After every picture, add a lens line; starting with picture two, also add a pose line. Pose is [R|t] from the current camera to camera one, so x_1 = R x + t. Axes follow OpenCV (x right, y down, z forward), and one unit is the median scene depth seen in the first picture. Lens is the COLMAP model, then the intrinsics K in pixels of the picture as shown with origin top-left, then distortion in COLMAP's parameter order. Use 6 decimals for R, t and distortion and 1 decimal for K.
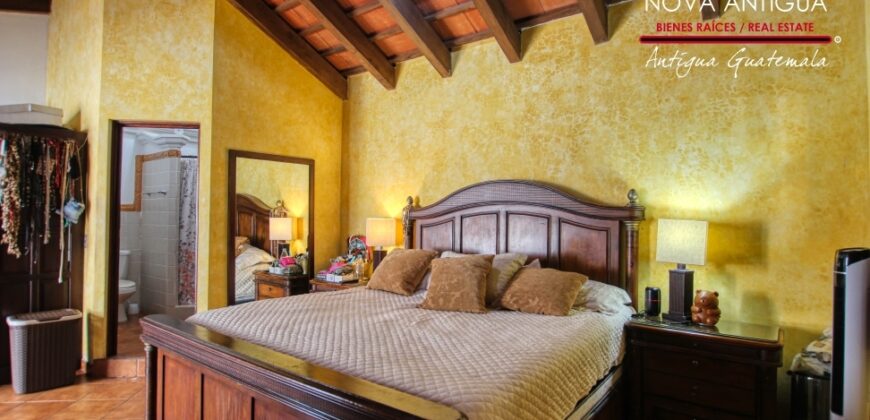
lens RADIAL K [[446.8, 0, 440.3], [0, 446.8, 210.7], [0, 0, 1]] dist [-0.031748, 0.000512]
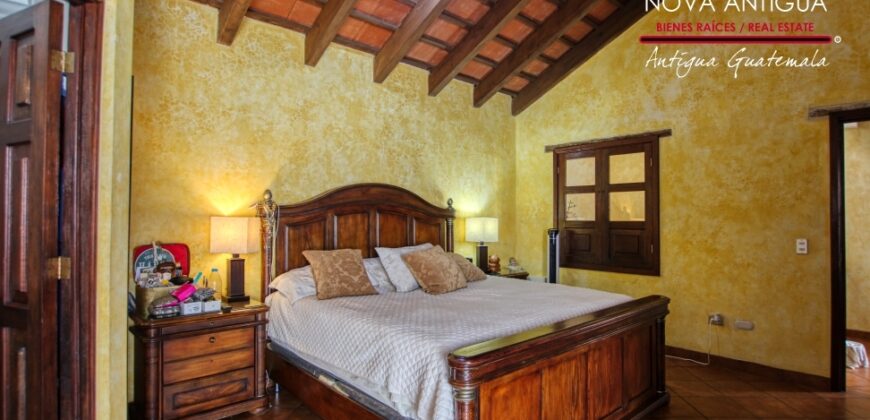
lens RADIAL K [[446.8, 0, 440.3], [0, 446.8, 210.7], [0, 0, 1]] dist [-0.031748, 0.000512]
pose [[0.188861, 0.011621, 0.981935, -0.900549], [-0.022597, 0.999717, -0.007486, 0.006026], [-0.981744, -0.020775, 0.189070, 0.583307]]
